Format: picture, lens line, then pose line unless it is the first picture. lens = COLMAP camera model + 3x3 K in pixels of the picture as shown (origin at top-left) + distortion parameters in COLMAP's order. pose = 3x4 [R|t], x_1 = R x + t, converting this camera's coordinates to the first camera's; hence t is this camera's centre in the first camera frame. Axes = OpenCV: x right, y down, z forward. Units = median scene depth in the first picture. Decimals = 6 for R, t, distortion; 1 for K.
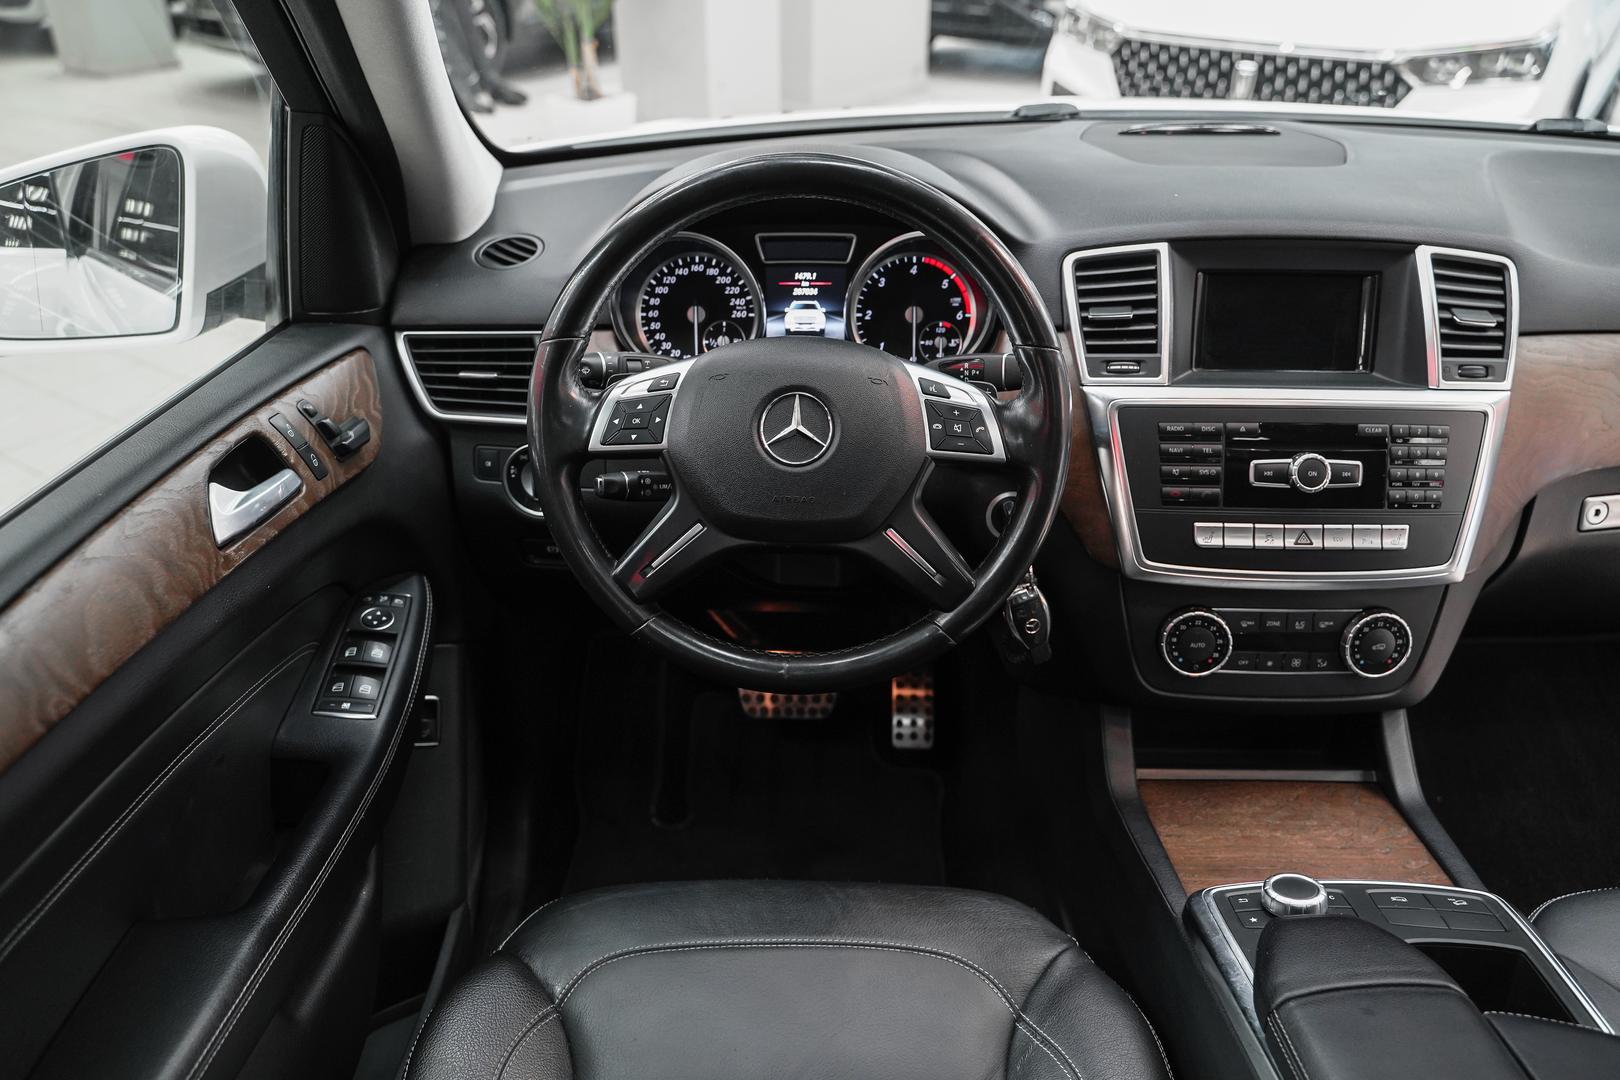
lens RADIAL K [[1308.8, 0, 810.0], [0, 1308.8, 540.0], [0, 0, 1]] dist [-0.029154, 0.046302]
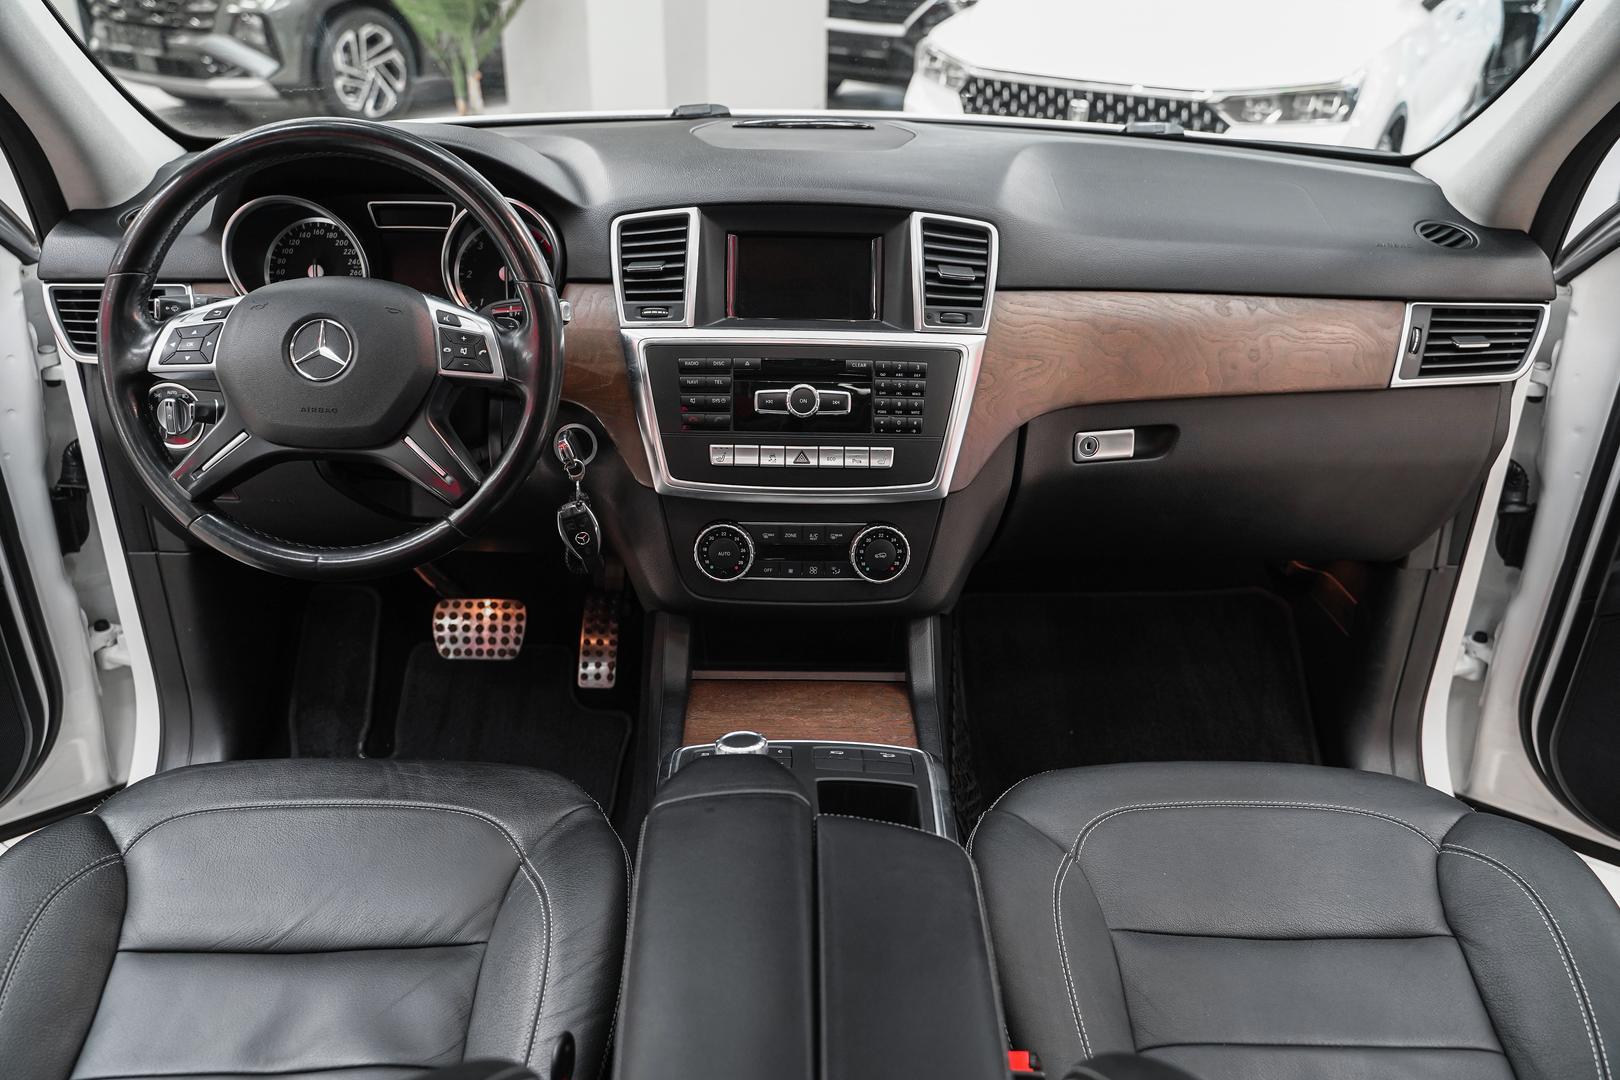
lens RADIAL K [[1294.7, 0, 810.0], [0, 1294.7, 540.0], [0, 0, 1]] dist [-0.010962, 0.002567]
pose [[0.999288, 0.002340, 0.037665, 0.332368], [-0.001222, 0.999559, -0.029669, 0.103270], [-0.037718, 0.029602, 0.998850, -0.148146]]
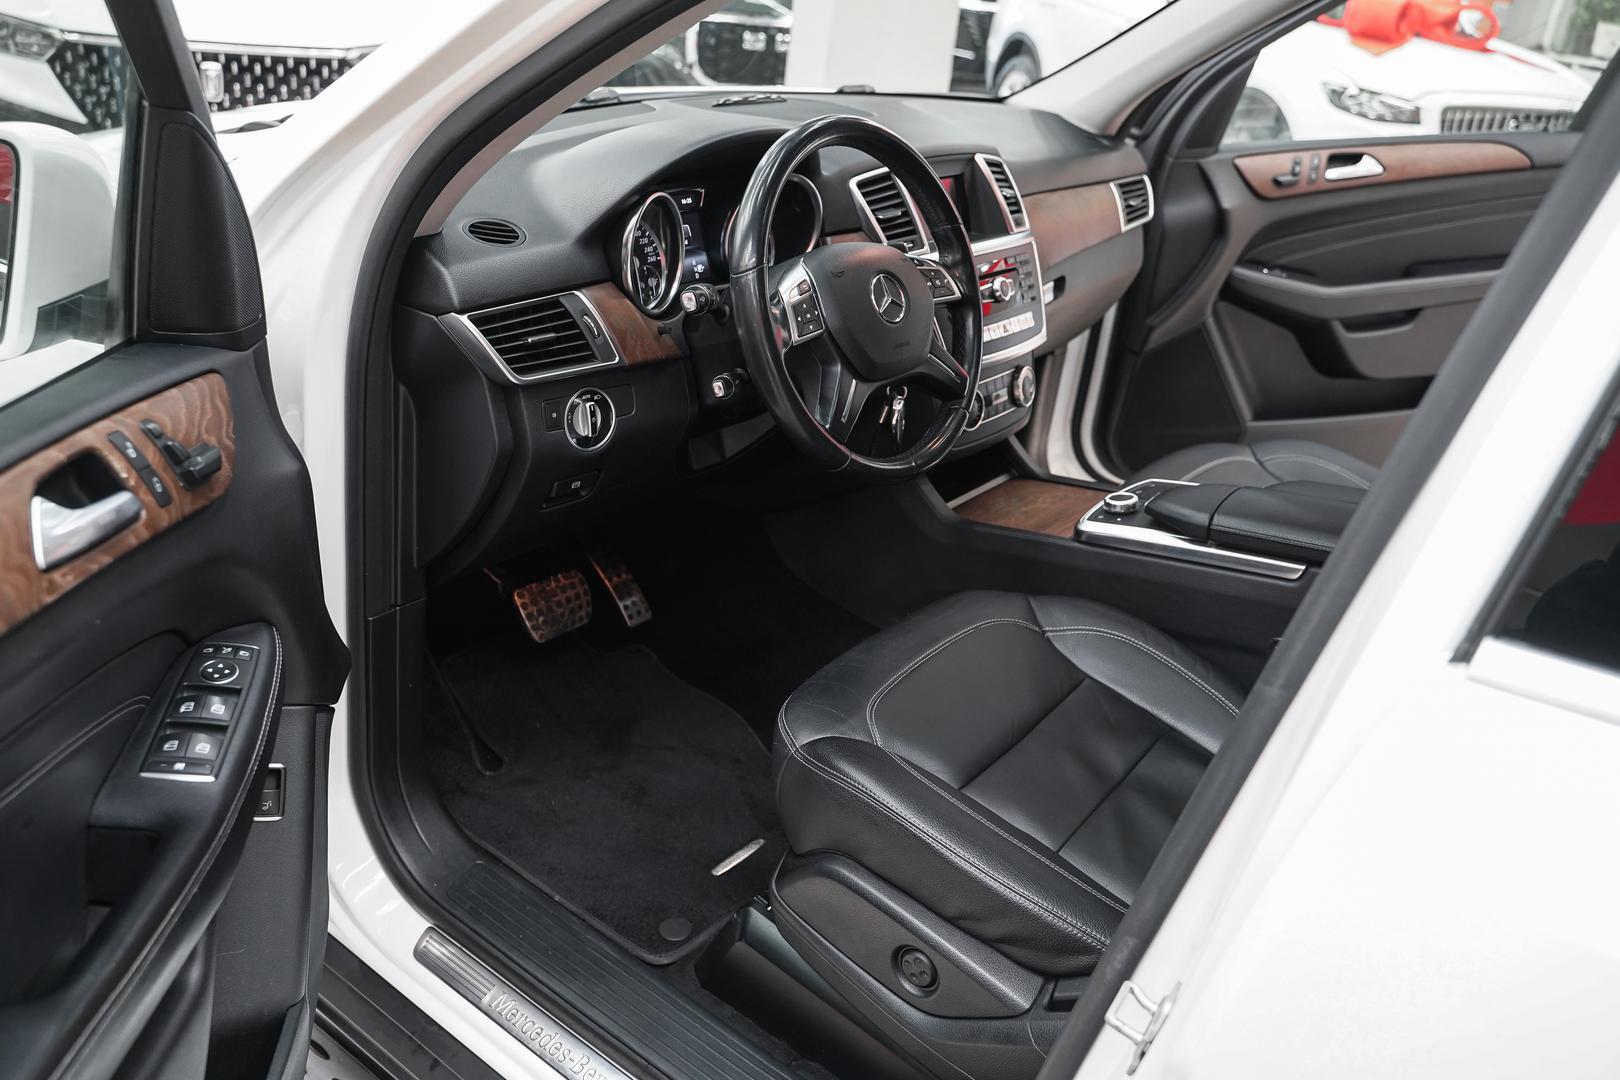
lens RADIAL K [[1294.7, 0, 810.0], [0, 1294.7, 540.0], [0, 0, 1]] dist [-0.010962, 0.002567]
pose [[0.605101, -0.298977, 0.737879, -1.061547], [0.296494, 0.944767, 0.139664, -0.050765], [-0.738880, 0.134265, 0.660325, 0.114484]]
